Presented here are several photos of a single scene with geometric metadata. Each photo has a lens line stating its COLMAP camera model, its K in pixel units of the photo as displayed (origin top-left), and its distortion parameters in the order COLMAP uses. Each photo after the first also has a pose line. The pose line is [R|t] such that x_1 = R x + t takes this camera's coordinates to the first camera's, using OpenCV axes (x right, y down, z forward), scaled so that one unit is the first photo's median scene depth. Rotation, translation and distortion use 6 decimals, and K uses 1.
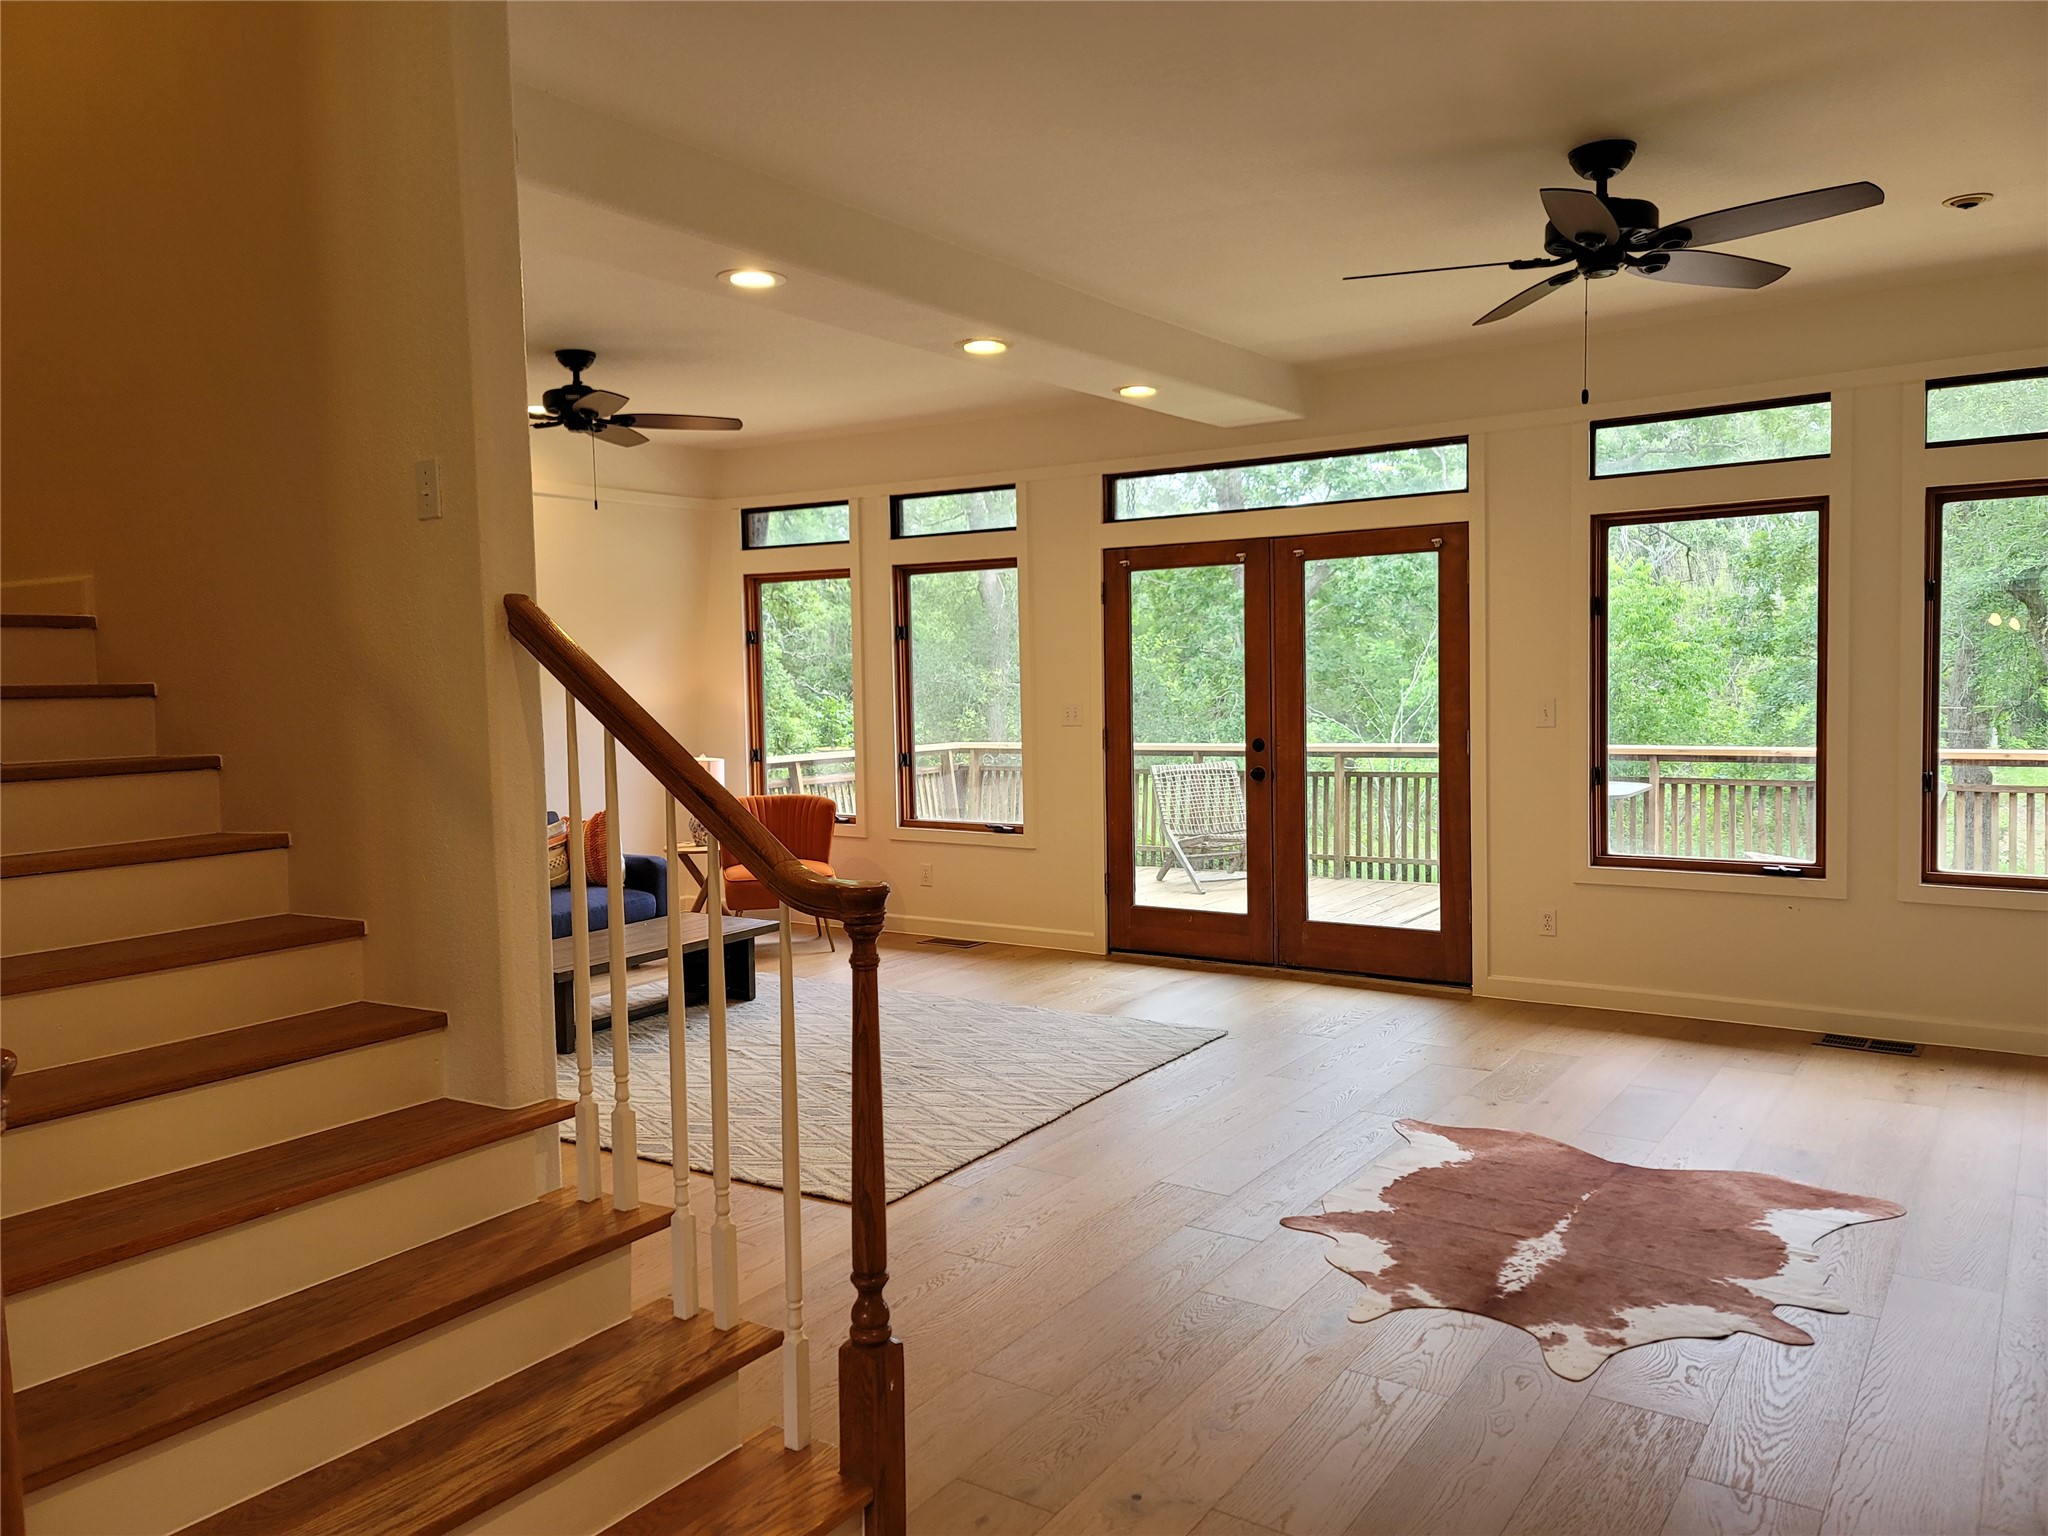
lens RADIAL K [[1514.5, 0, 1024.0], [0, 1514.5, 768.0], [0, 0, 1]] dist [0.058351, -0.001568]
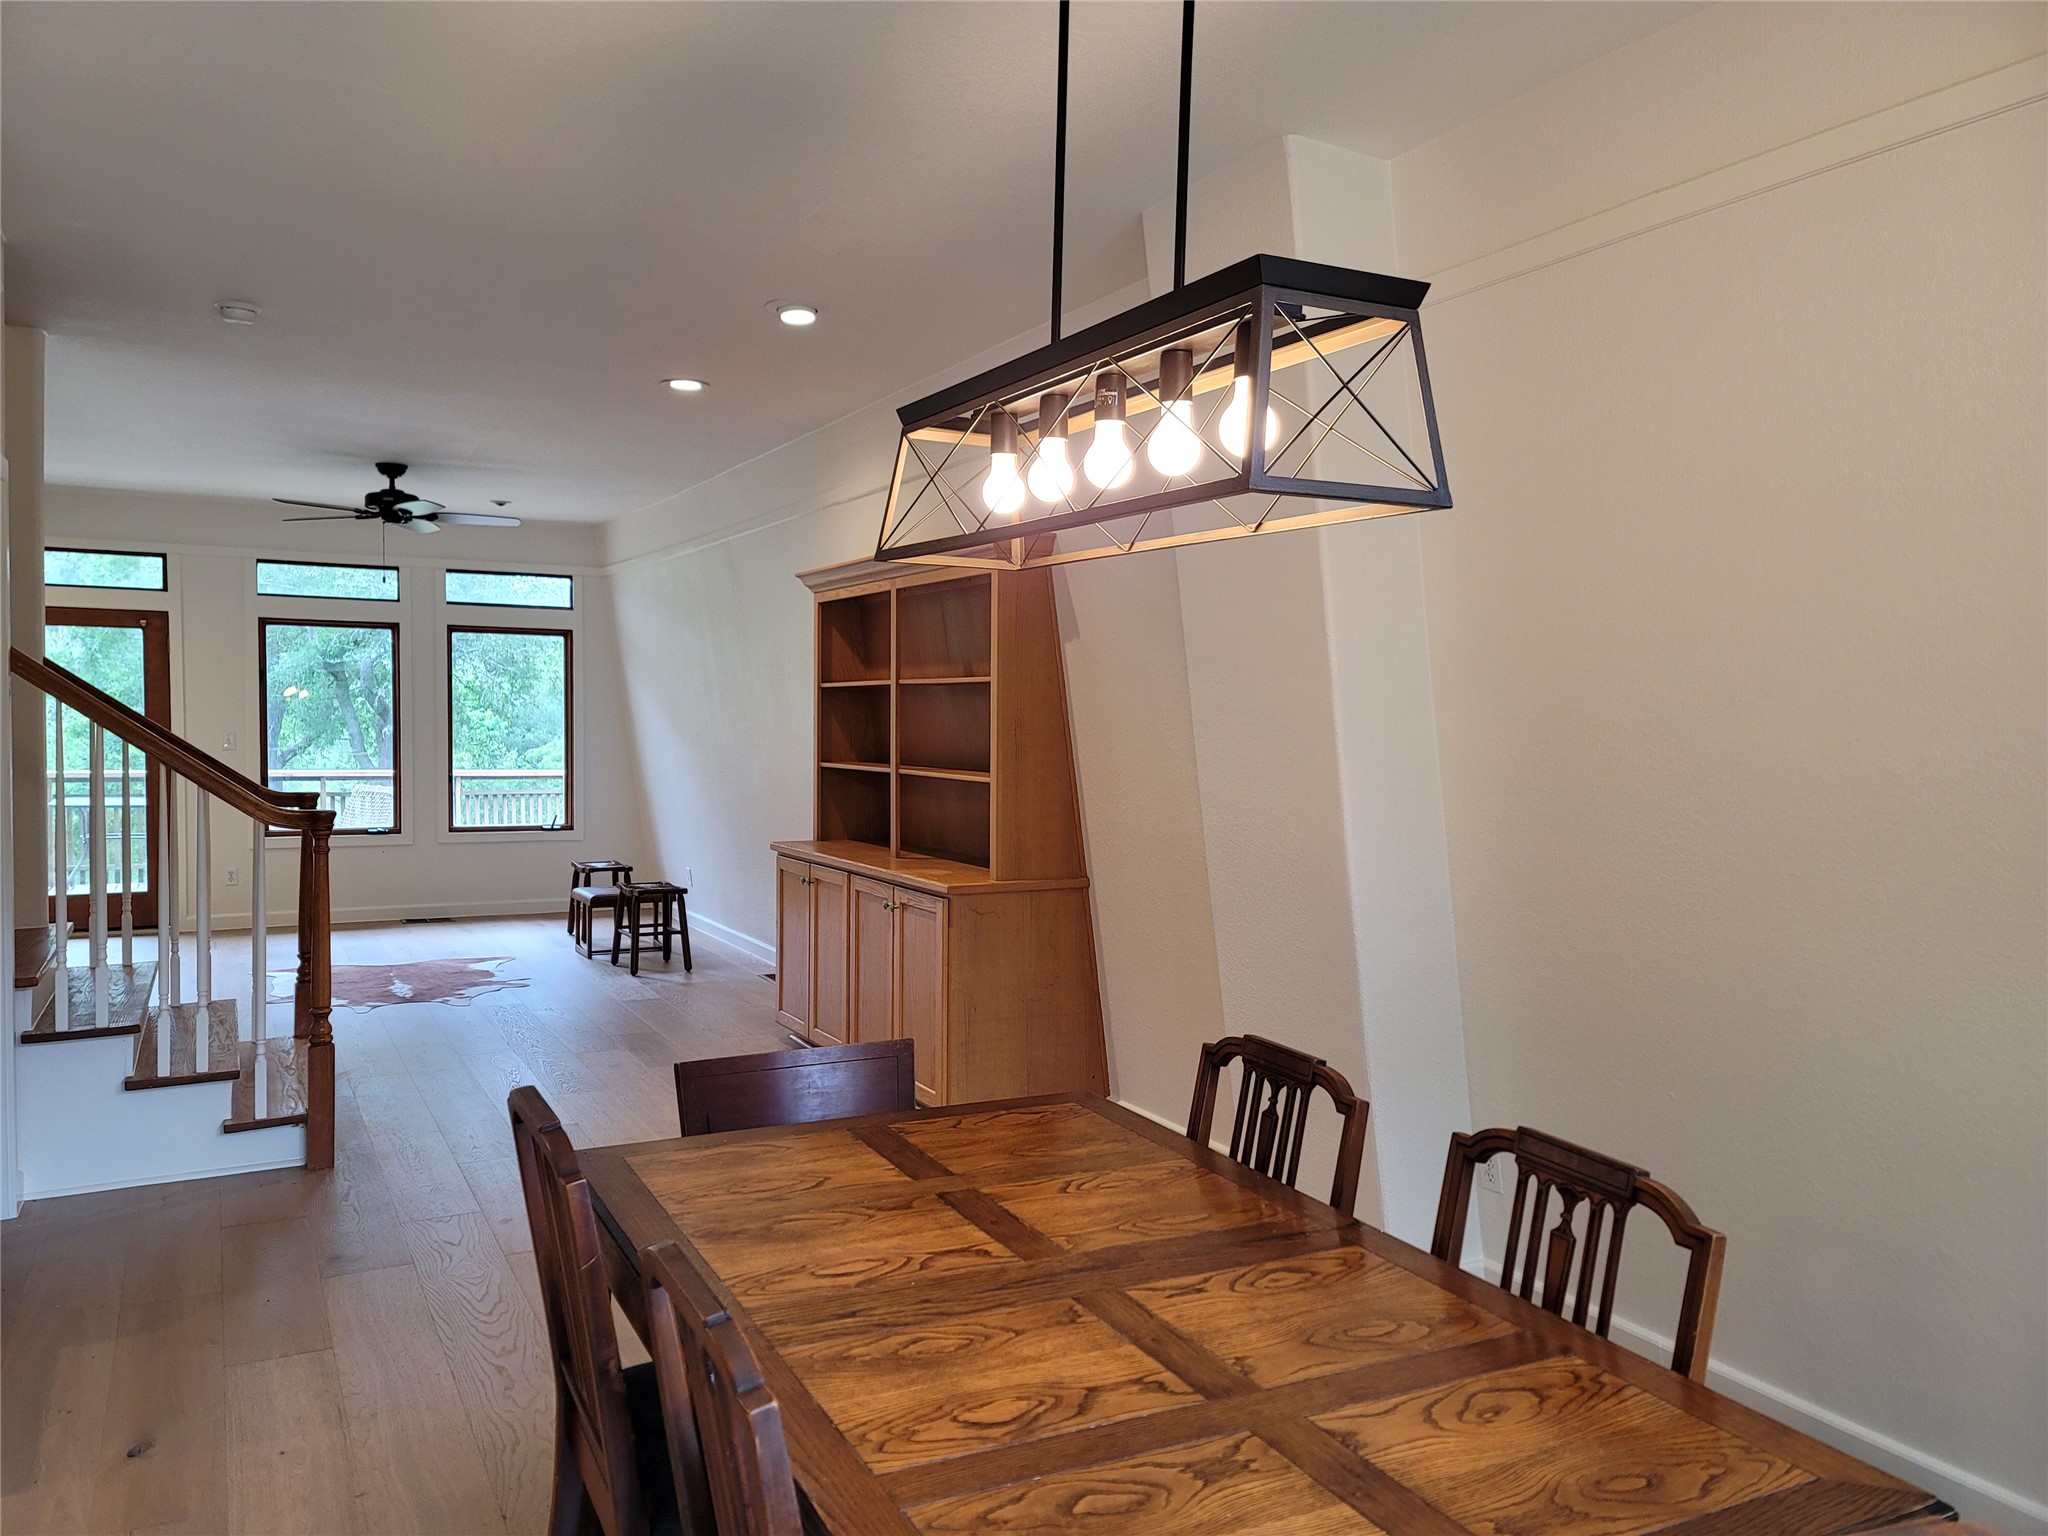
lens RADIAL K [[1514.5, 0, 1024.0], [0, 1514.5, 768.0], [0, 0, 1]] dist [0.058351, -0.001568]
pose [[0.467592, -0.002030, 0.883942, -0.589910], [0.034303, 0.999286, -0.015851, 0.039436], [-0.883279, 0.037734, 0.467327, -0.395196]]
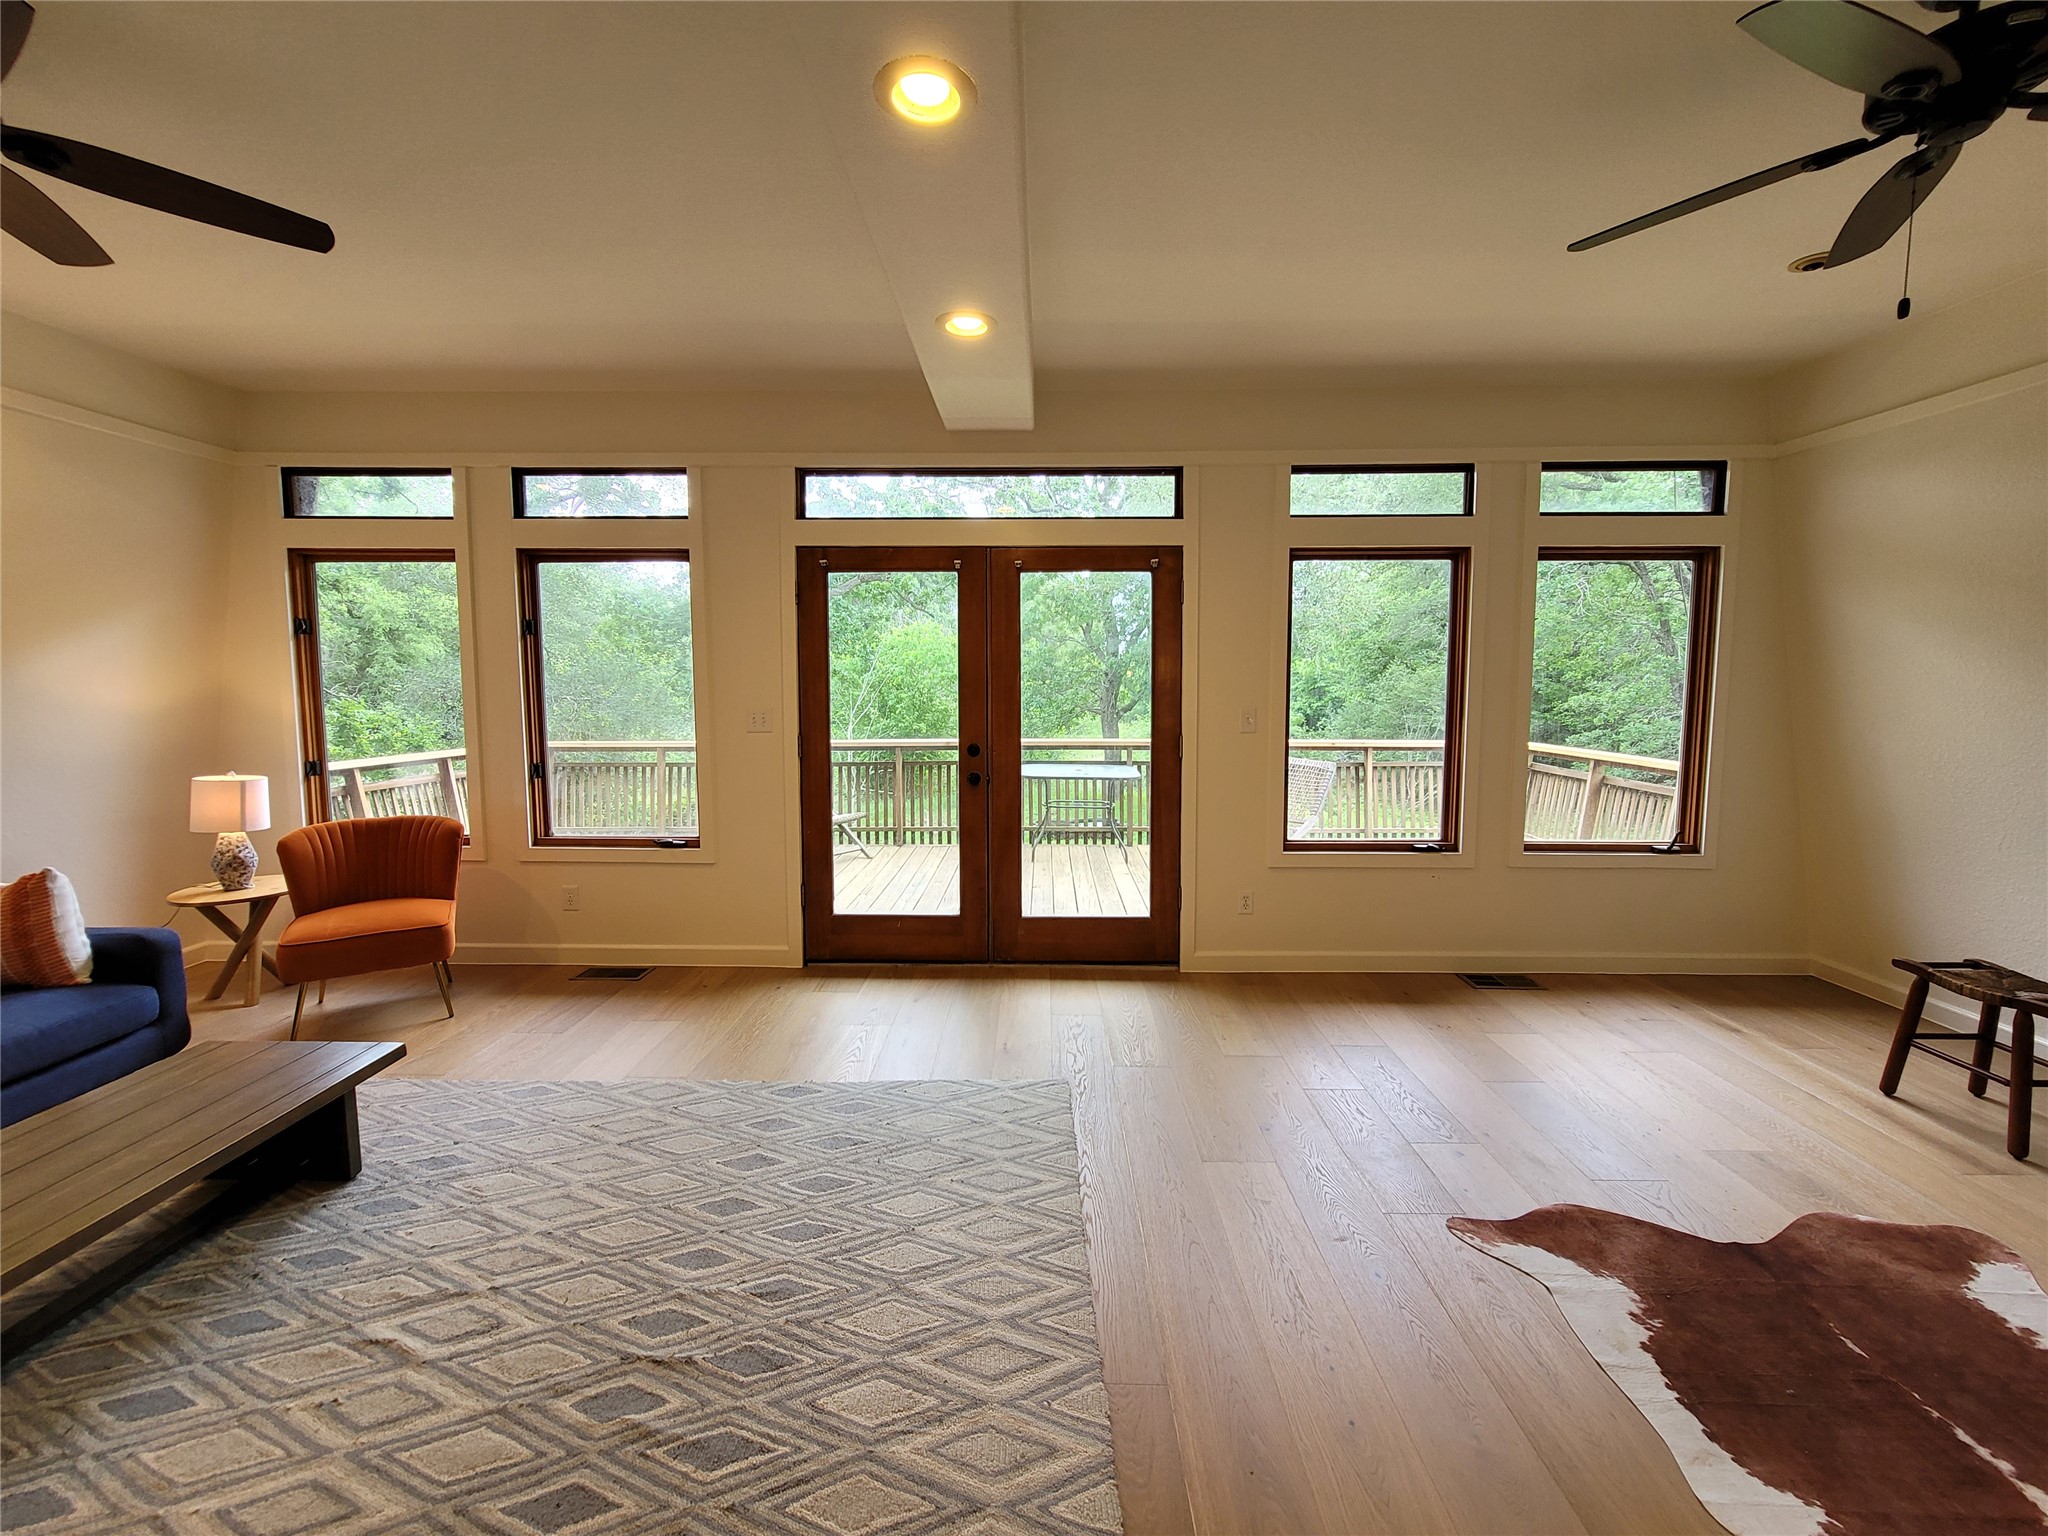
lens RADIAL K [[839.6, 0, 1021.0], [0, 839.6, 758.4], [0, 0, 1]] dist [-0.010435, 0.003347]
pose [[0.839192, -0.028227, 0.543102, -0.124769], [0.017017, 0.999526, 0.025655, -0.023813], [-0.543569, -0.012288, 0.839275, 0.506550]]
